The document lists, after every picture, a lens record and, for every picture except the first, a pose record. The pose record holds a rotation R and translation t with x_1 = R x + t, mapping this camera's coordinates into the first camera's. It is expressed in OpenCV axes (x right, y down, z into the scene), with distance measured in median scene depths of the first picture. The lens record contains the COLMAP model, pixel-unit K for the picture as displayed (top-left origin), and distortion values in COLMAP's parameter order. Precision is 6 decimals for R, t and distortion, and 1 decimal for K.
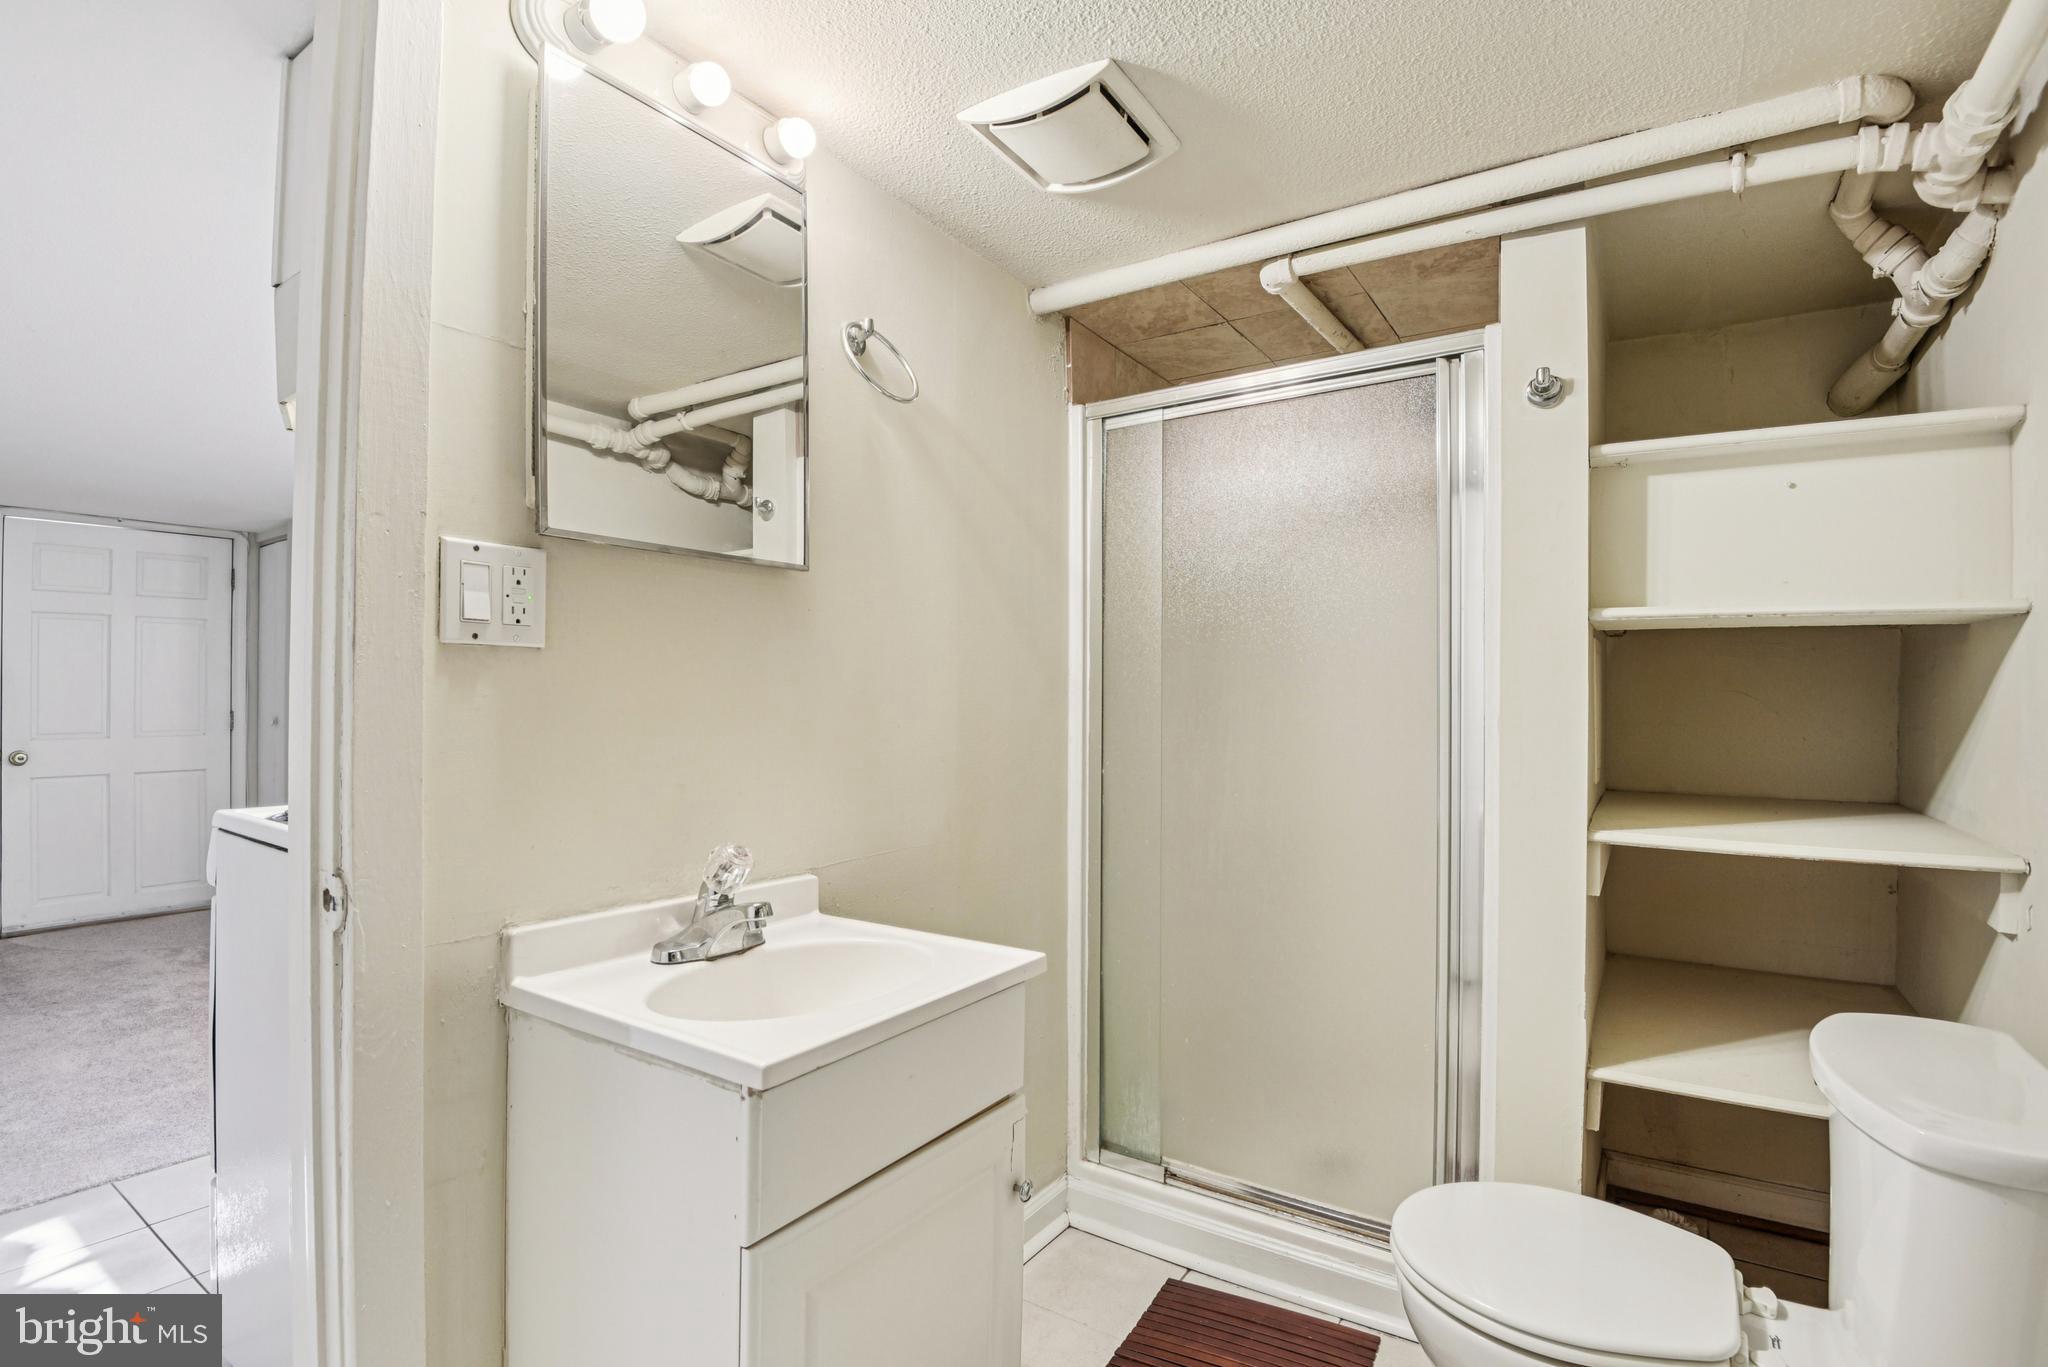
lens RADIAL K [[959.7, 0, 1001.1], [0, 959.7, 691.6], [0, 0, 1]] dist [-0.036655, -0.003747]
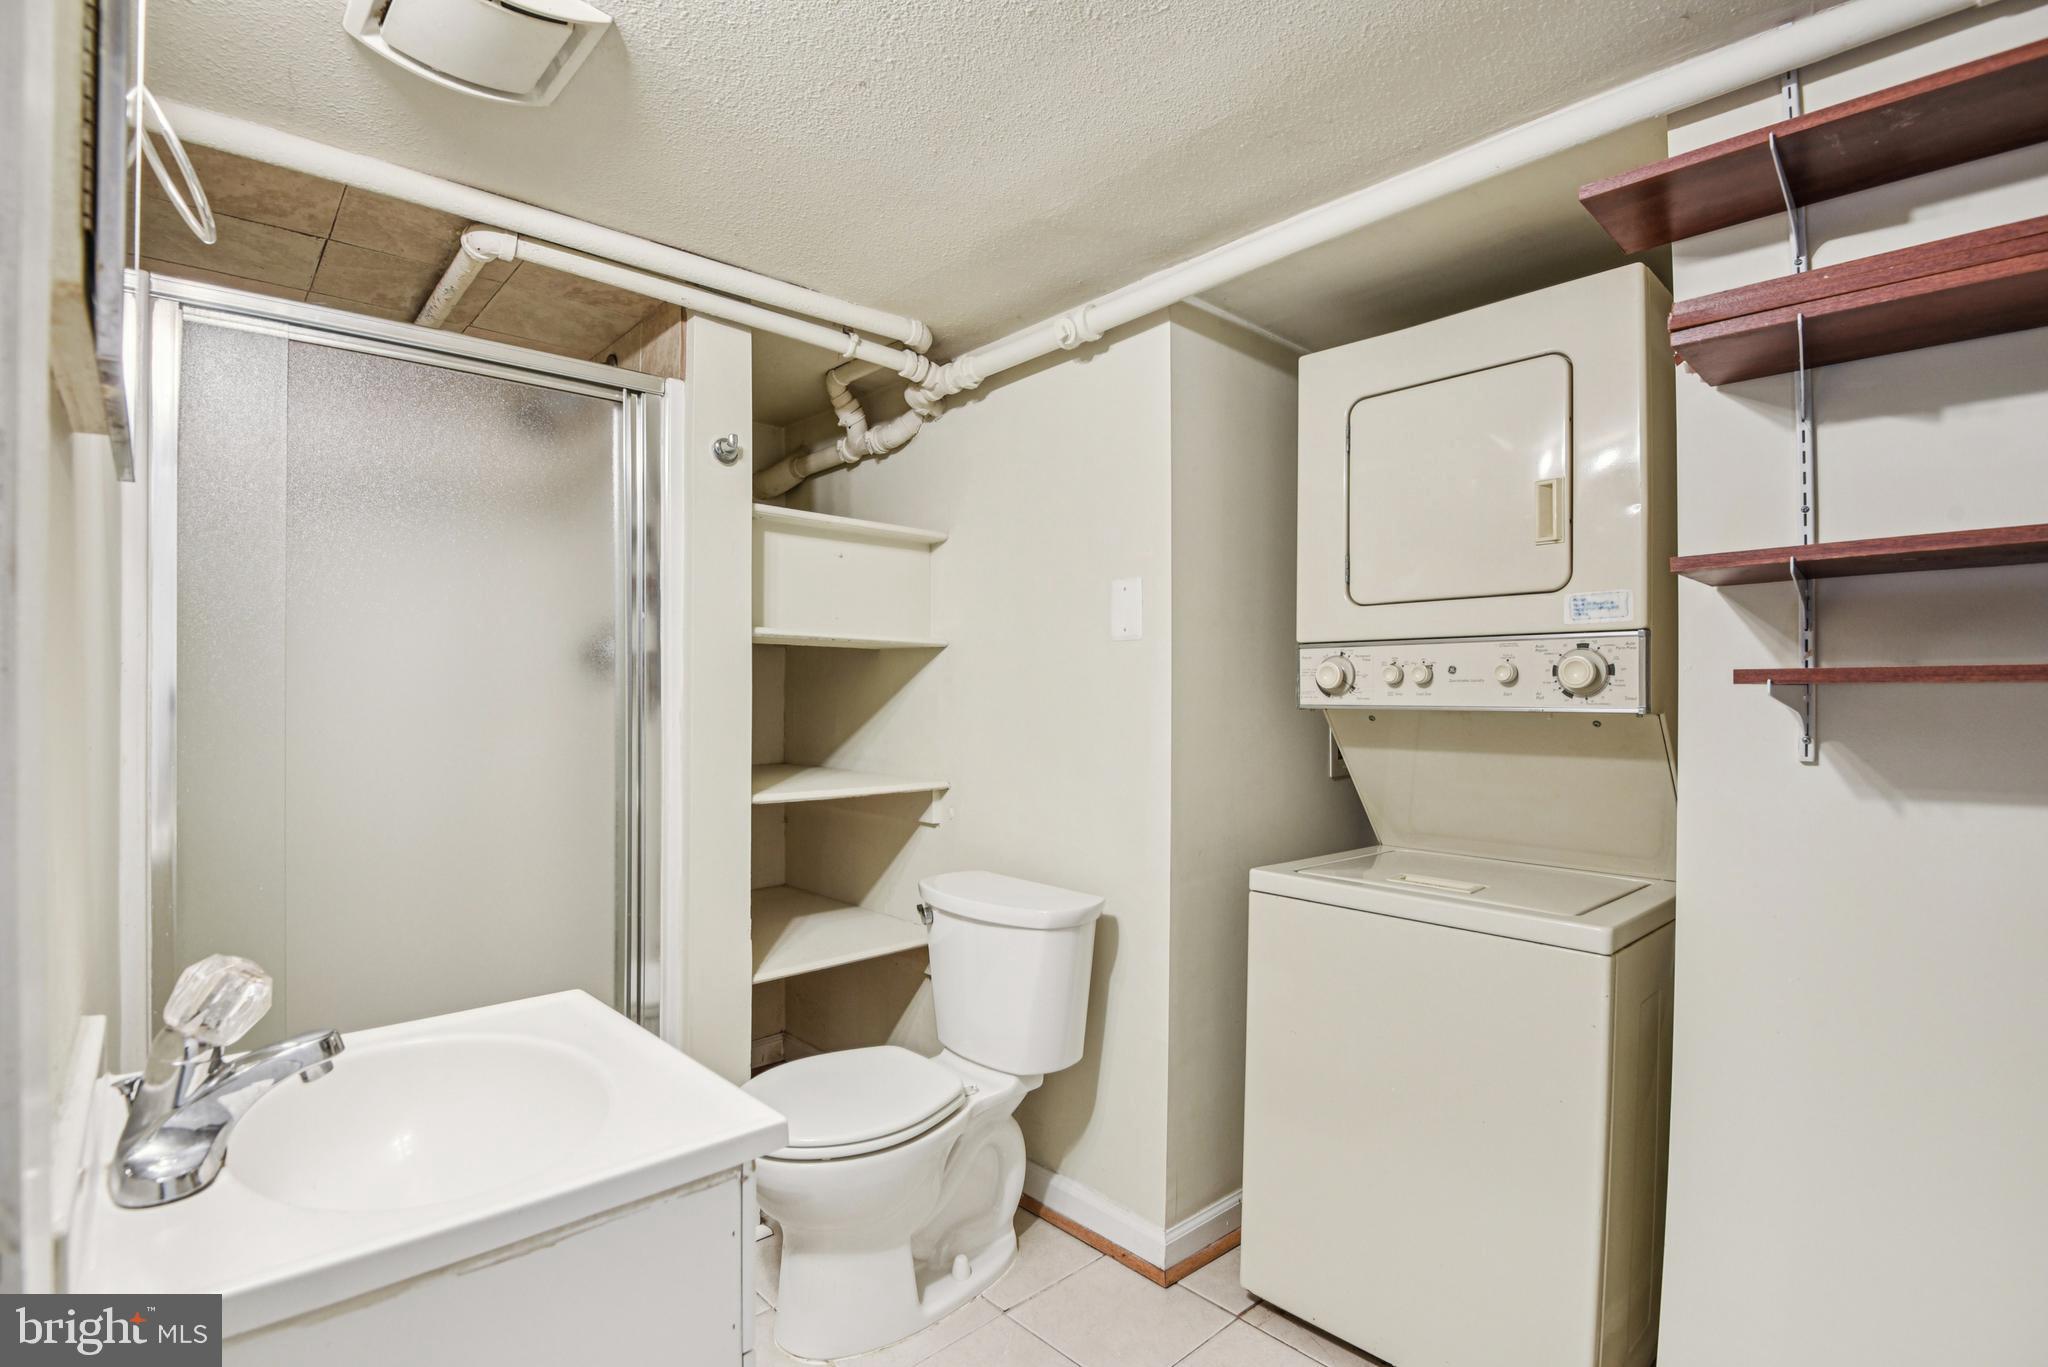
lens RADIAL K [[959.7, 0, 1012.8], [0, 959.7, 688.4], [0, 0, 1]] dist [-0.036655, -0.003747]
pose [[0.243087, 0.001001, 0.970004, -0.580500], [-0.007494, 0.999972, 0.000847, -0.004879], [-0.969976, -0.007475, 0.243087, 0.321661]]
